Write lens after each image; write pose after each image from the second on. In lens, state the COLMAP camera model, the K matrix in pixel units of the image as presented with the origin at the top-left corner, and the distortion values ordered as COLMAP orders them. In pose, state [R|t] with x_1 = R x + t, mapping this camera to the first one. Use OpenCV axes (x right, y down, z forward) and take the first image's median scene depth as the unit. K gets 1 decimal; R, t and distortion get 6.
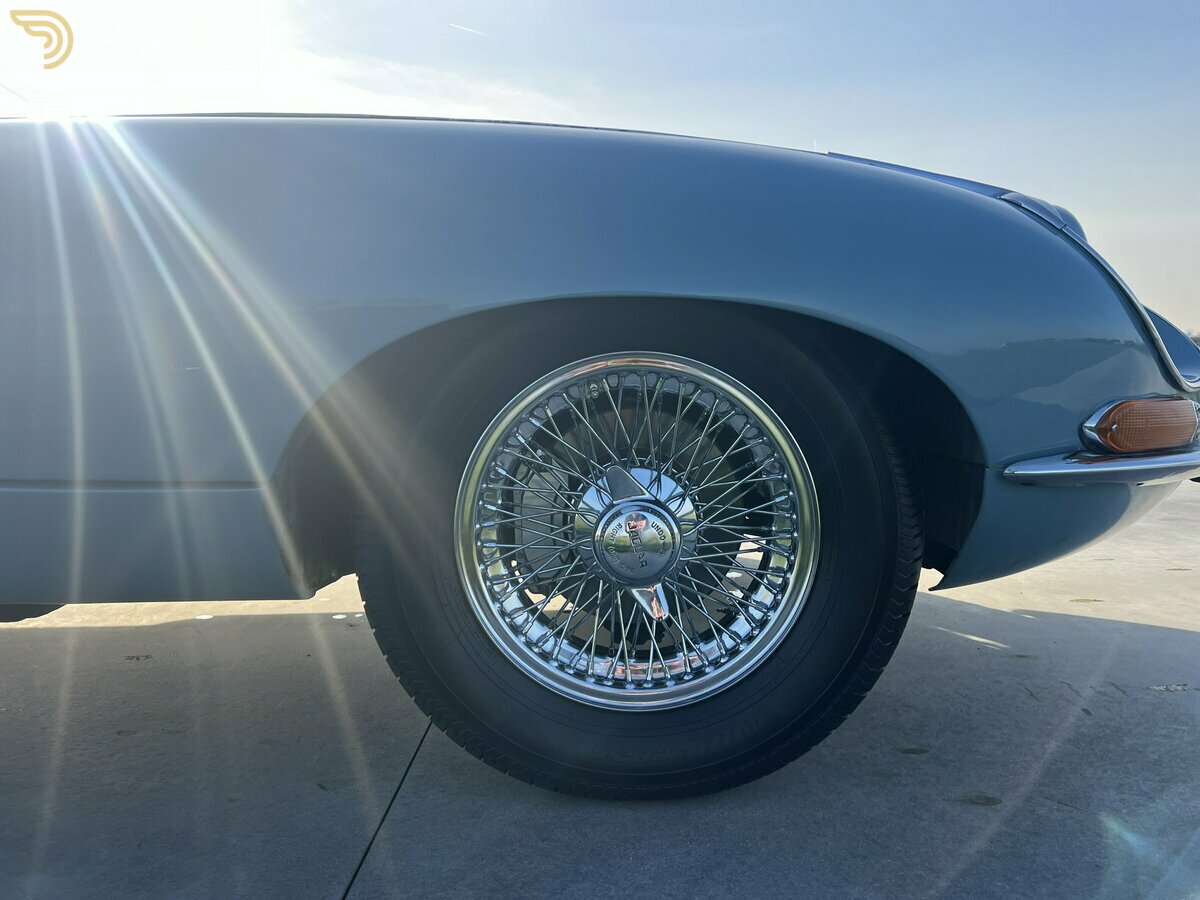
lens RADIAL K [[918.1, 0, 599.2], [0, 918.1, 430.0], [0, 0, 1]] dist [0.048082, -0.041210]
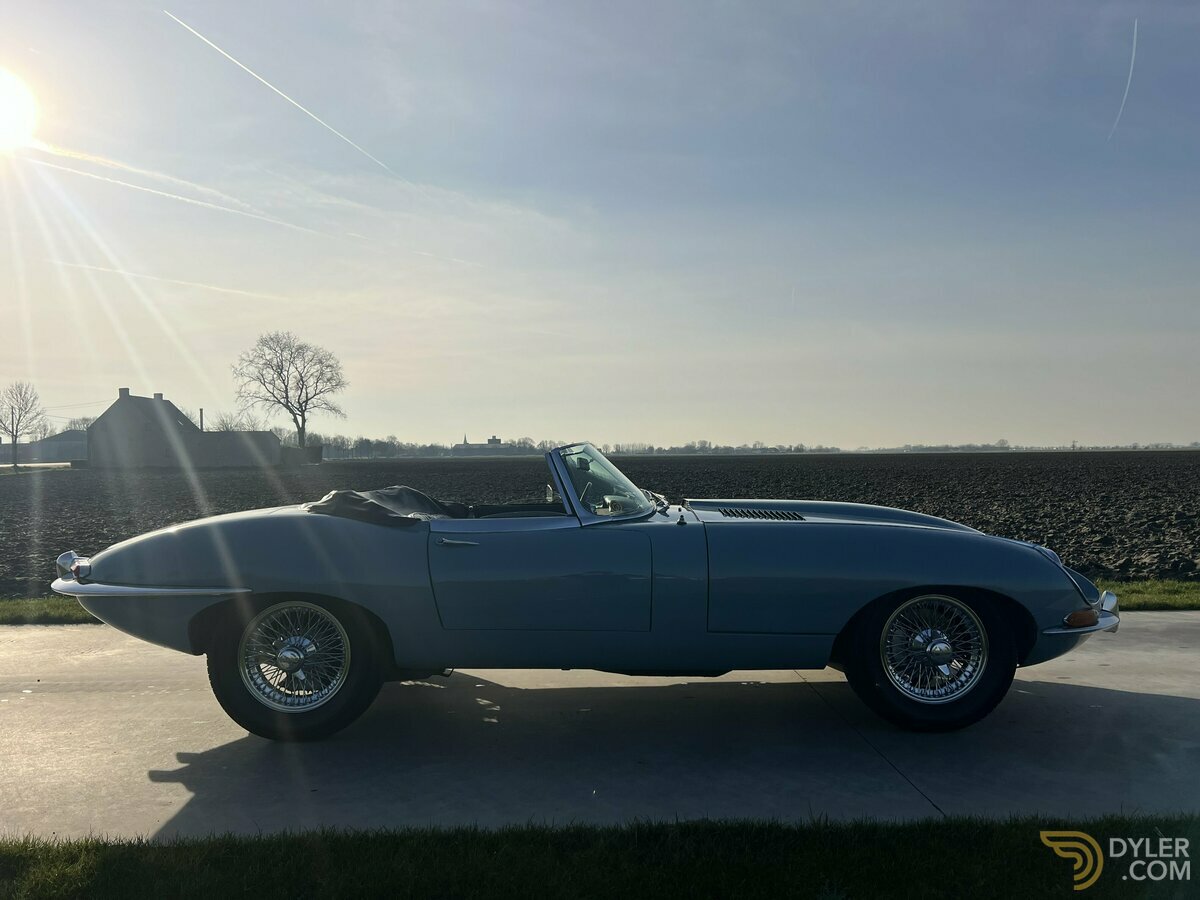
lens RADIAL K [[918.1, 0, 612.0], [0, 918.1, 444.4], [0, 0, 1]] dist [0.048082, -0.041210]
pose [[0.998768, -0.000293, 0.049632, -0.848224], [0.005741, 0.993950, -0.109680, -0.174163], [-0.049300, 0.109829, 0.992727, -1.550601]]
